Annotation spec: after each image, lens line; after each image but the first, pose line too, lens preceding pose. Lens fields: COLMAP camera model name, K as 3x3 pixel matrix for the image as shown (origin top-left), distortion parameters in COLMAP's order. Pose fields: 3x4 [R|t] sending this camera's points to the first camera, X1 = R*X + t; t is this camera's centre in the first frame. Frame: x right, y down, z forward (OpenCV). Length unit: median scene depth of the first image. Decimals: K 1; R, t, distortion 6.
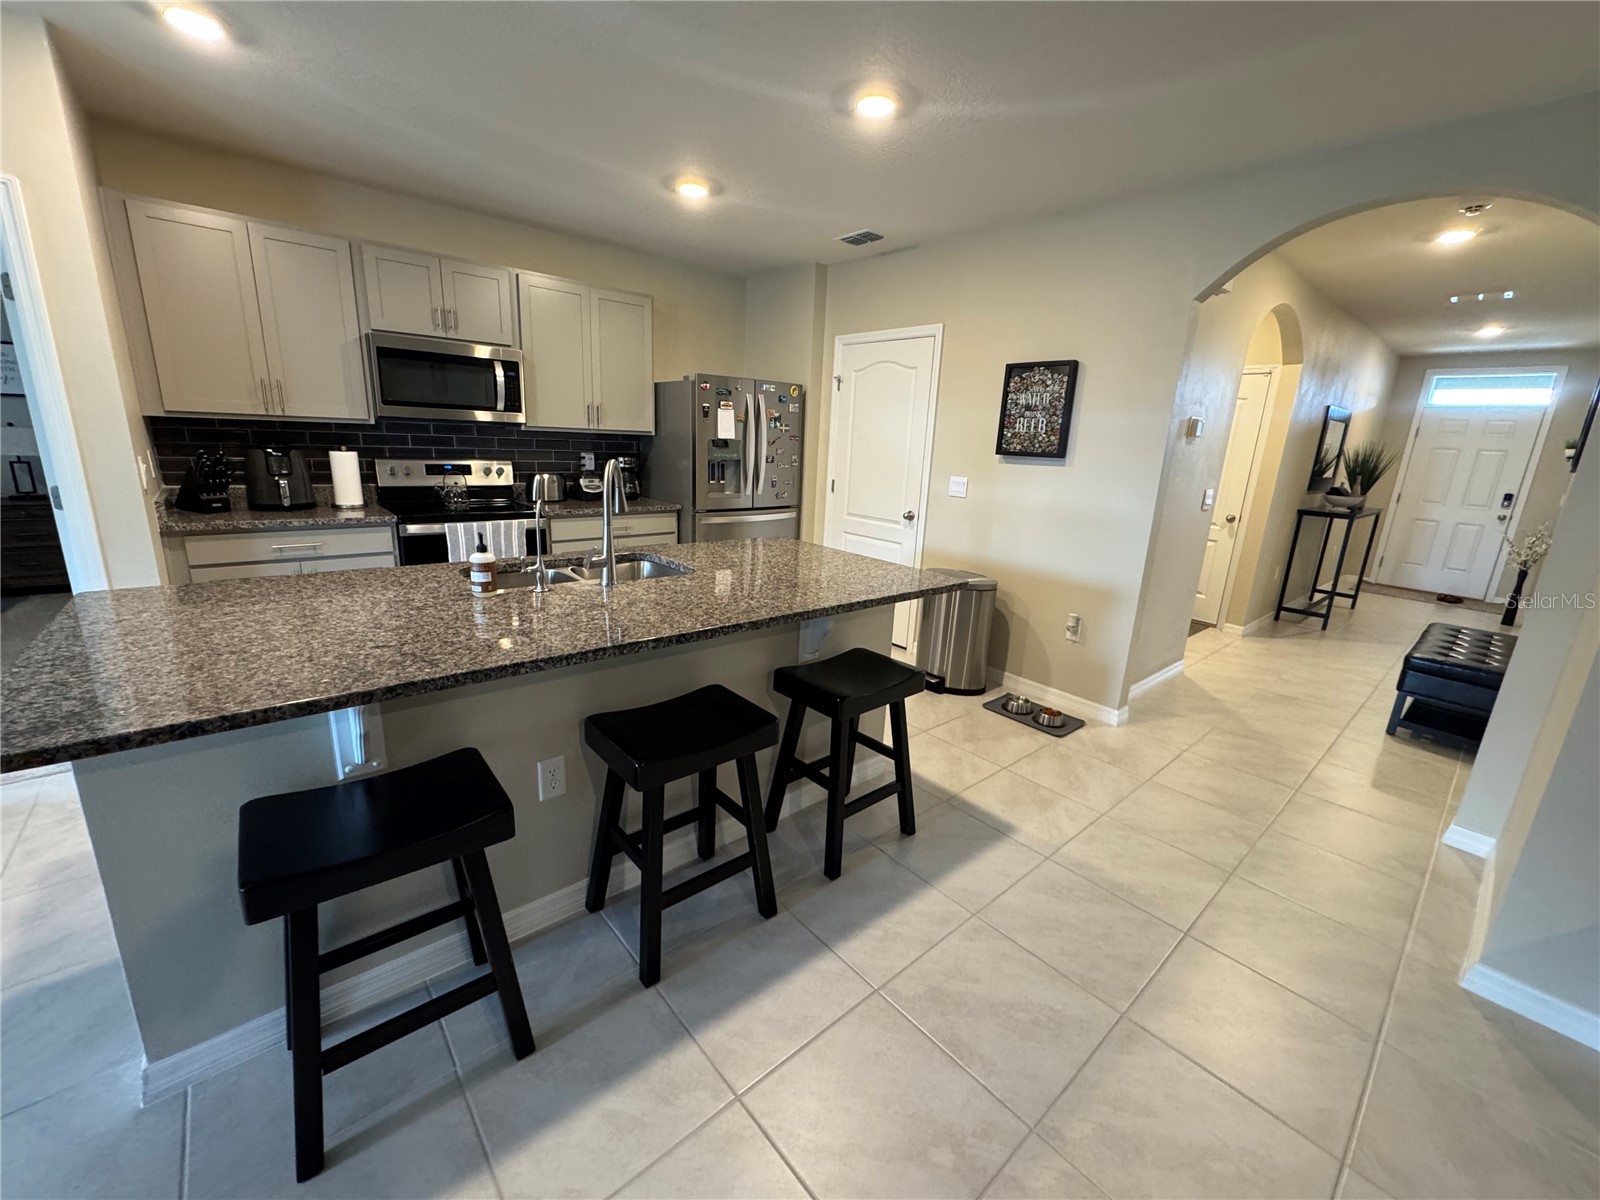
lens RADIAL K [[636.4, 0, 799.2], [0, 636.4, 596.8], [0, 0, 1]] dist [-0.006577, 0.000580]
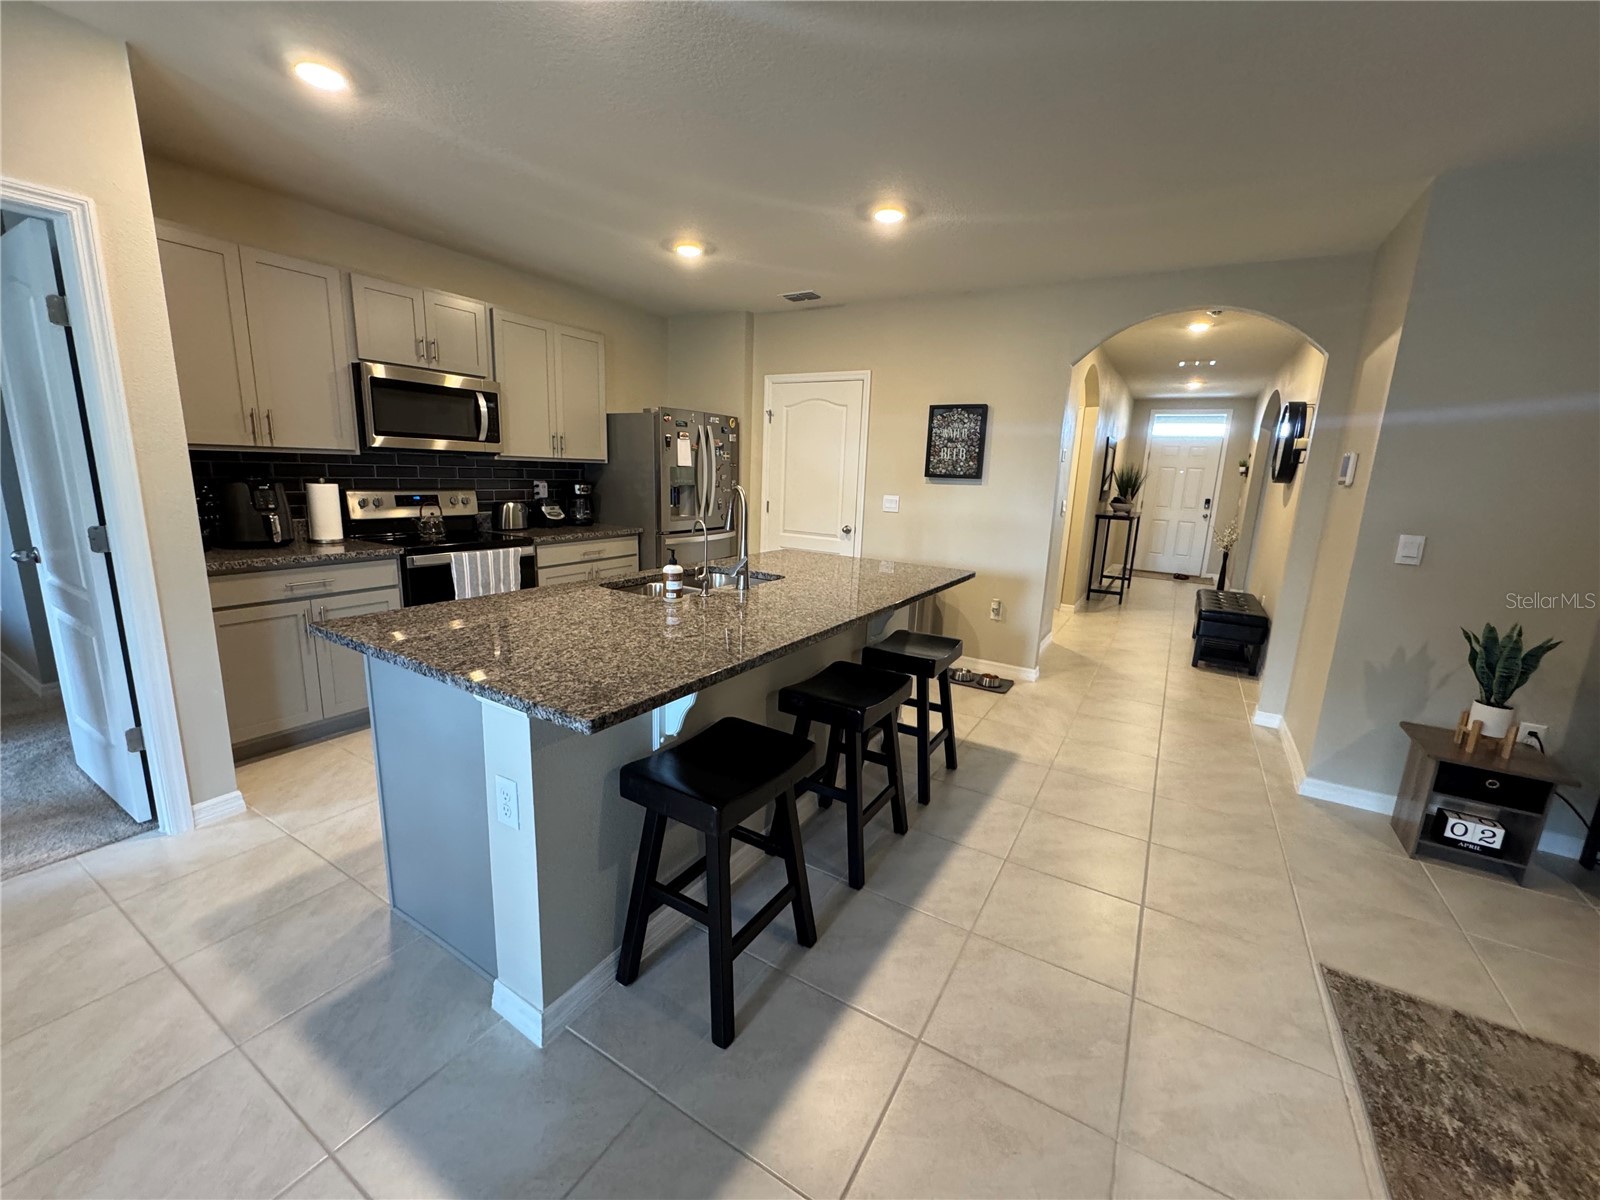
lens RADIAL K [[636.4, 0, 799.2], [0, 636.4, 596.8], [0, 0, 1]] dist [-0.006577, 0.000580]
pose [[0.950781, -0.071336, 0.301541, -0.317051], [0.081964, 0.996376, -0.022724, 0.018064], [-0.298827, 0.046321, 0.953182, -0.101636]]
